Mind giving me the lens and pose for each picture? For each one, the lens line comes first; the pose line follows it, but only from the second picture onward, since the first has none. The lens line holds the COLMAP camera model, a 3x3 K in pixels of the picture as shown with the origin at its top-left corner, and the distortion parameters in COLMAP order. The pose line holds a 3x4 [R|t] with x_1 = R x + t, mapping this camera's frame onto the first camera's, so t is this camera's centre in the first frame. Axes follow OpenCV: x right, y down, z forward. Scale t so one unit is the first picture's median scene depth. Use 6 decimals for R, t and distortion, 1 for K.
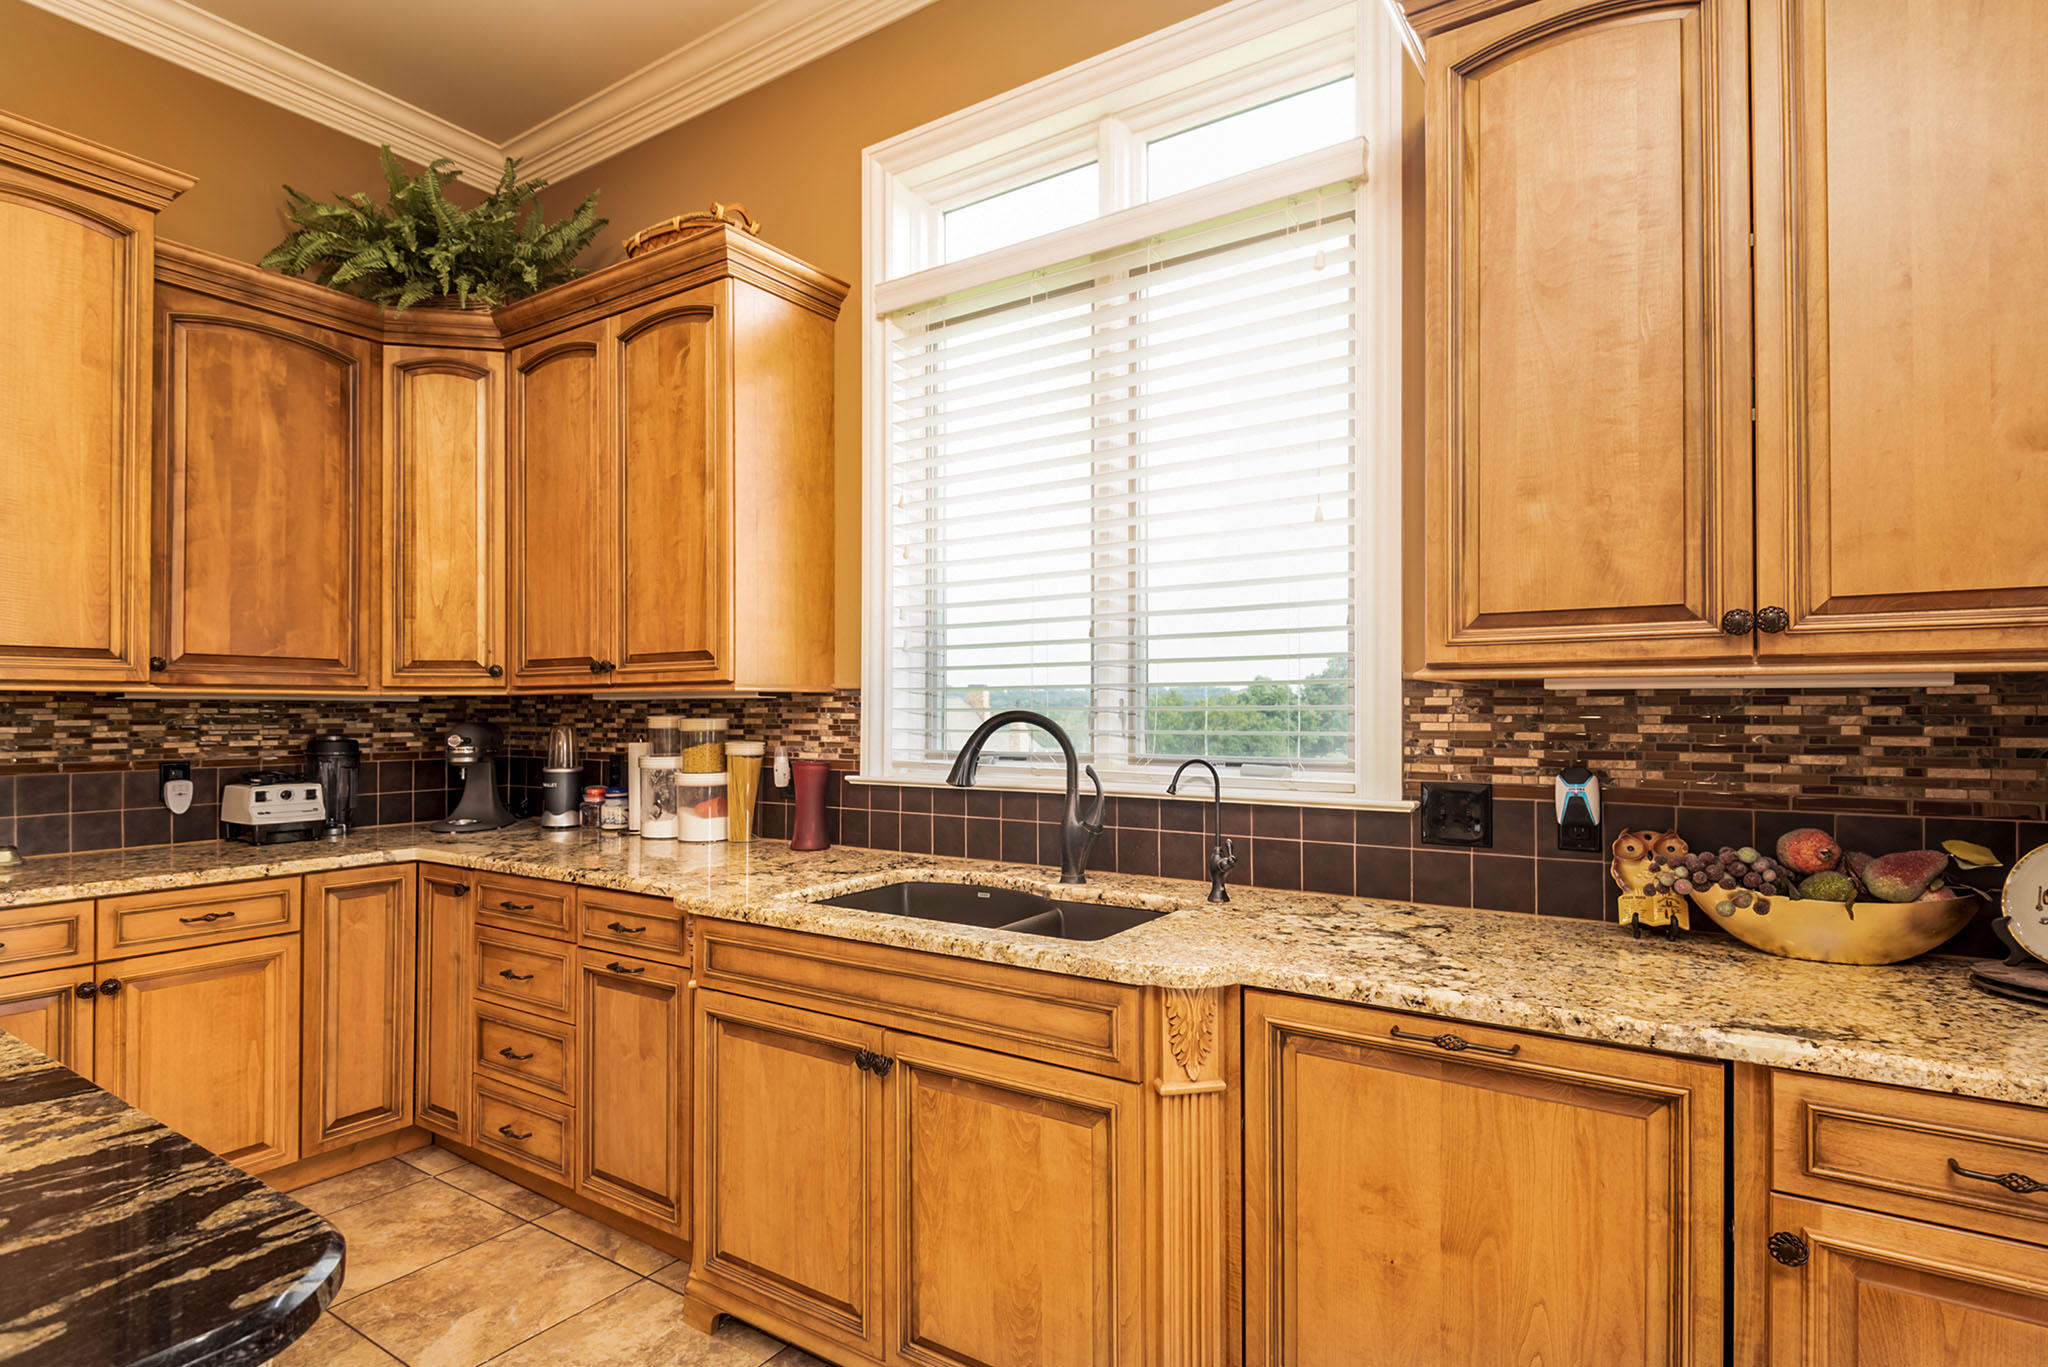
lens RADIAL K [[978.1, 0, 1021.1], [0, 978.1, 704.1], [0, 0, 1]] dist [-0.024174, -0.000435]
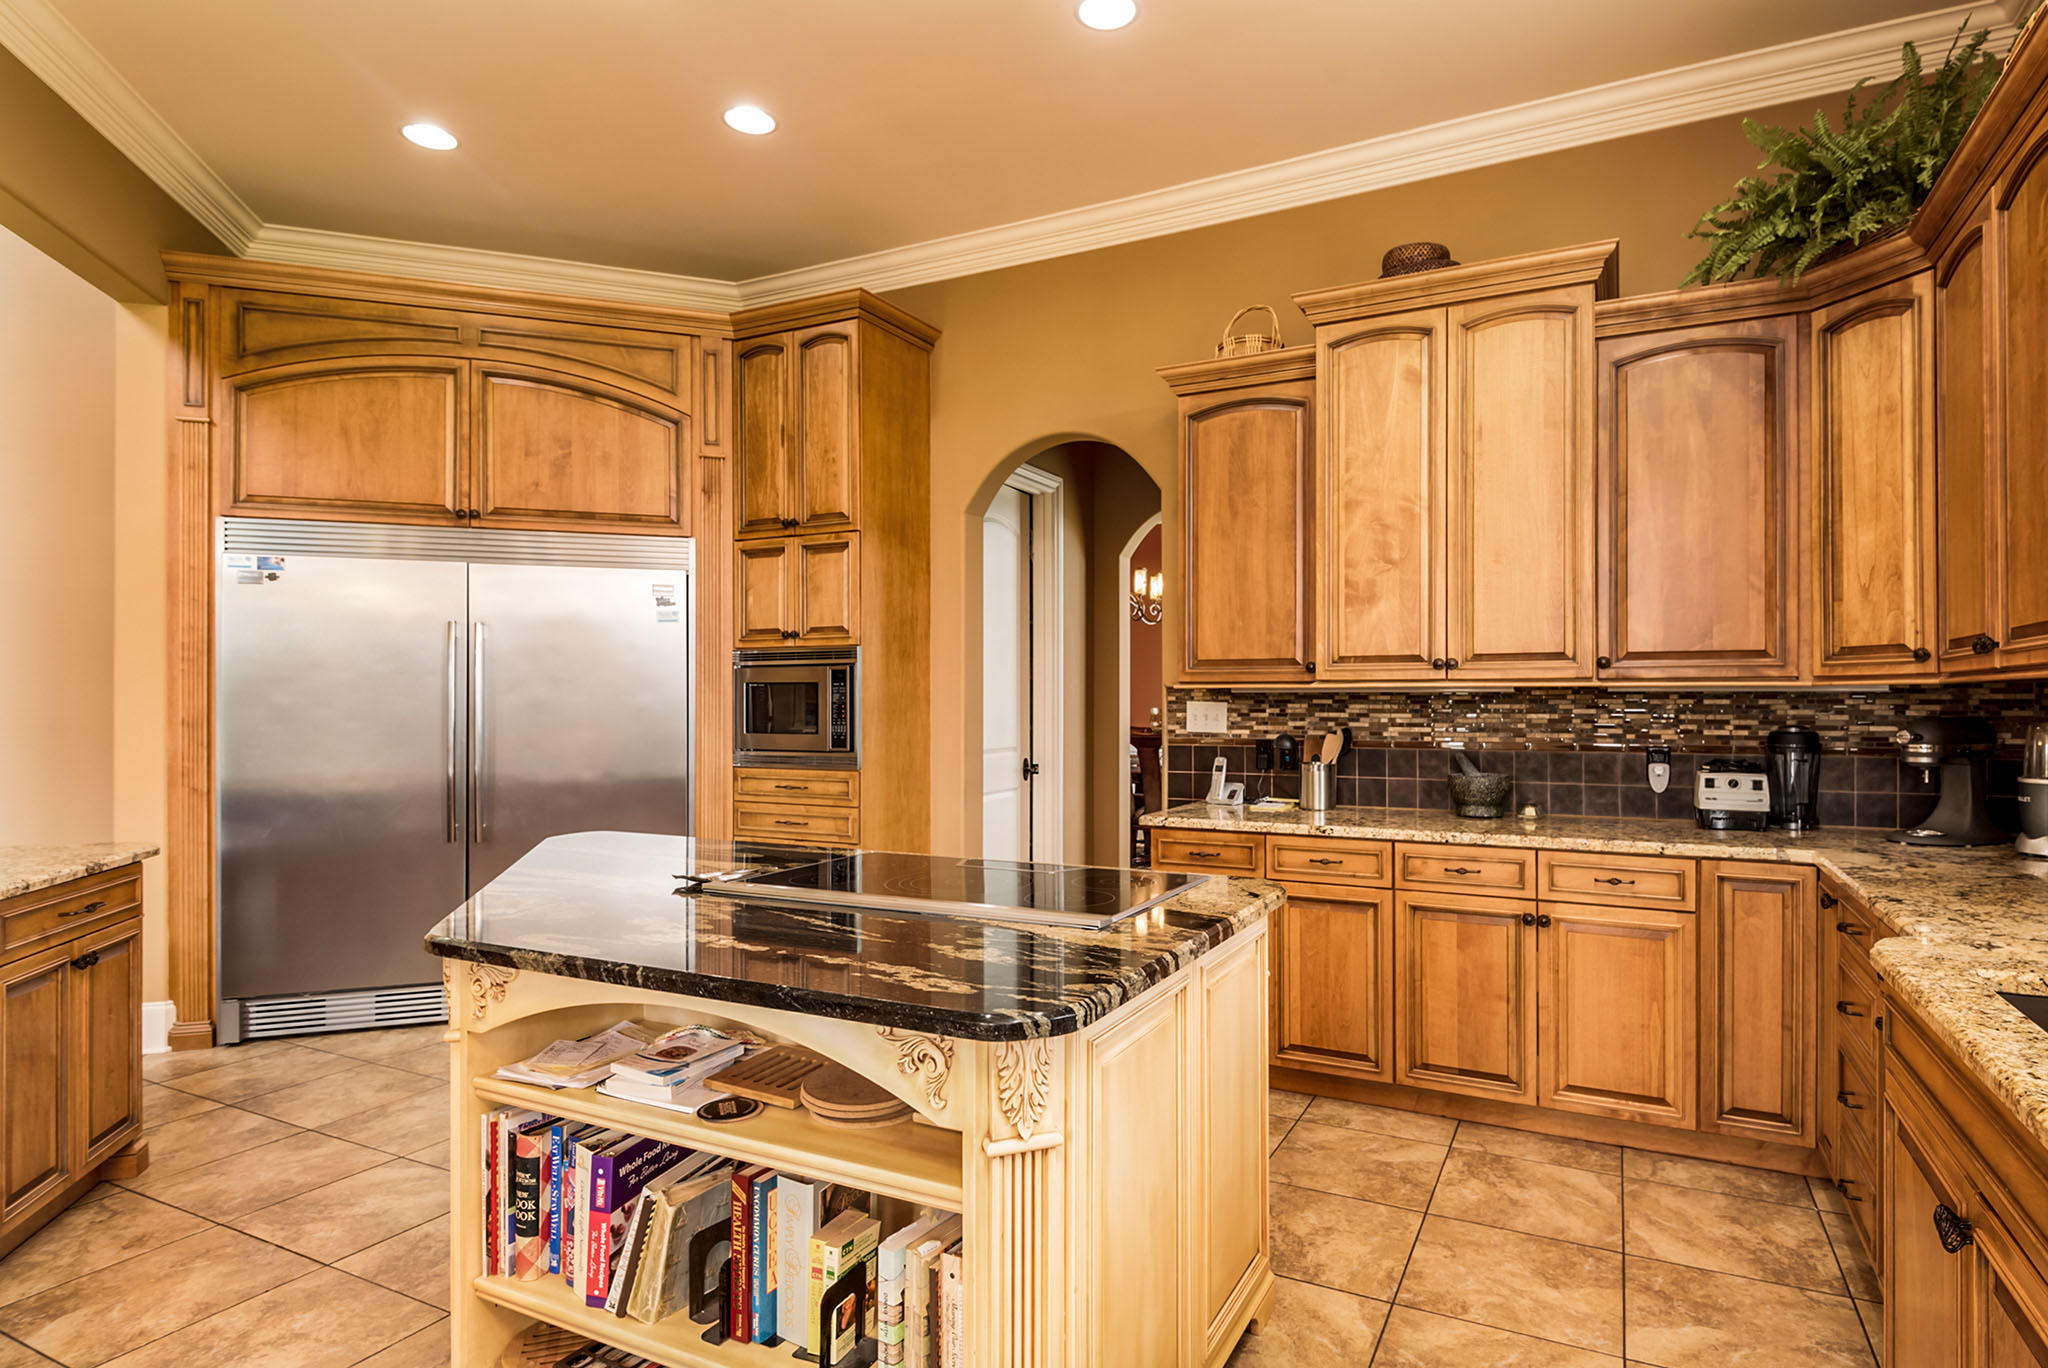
lens RADIAL K [[978.1, 0, 1021.1], [0, 978.1, 704.6], [0, 0, 1]] dist [-0.024174, -0.000435]
pose [[0.118679, 0.004900, -0.992921, 0.181474], [0.005901, 0.999967, 0.005640, -0.000530], [0.992915, -0.006528, 0.118647, 0.127847]]
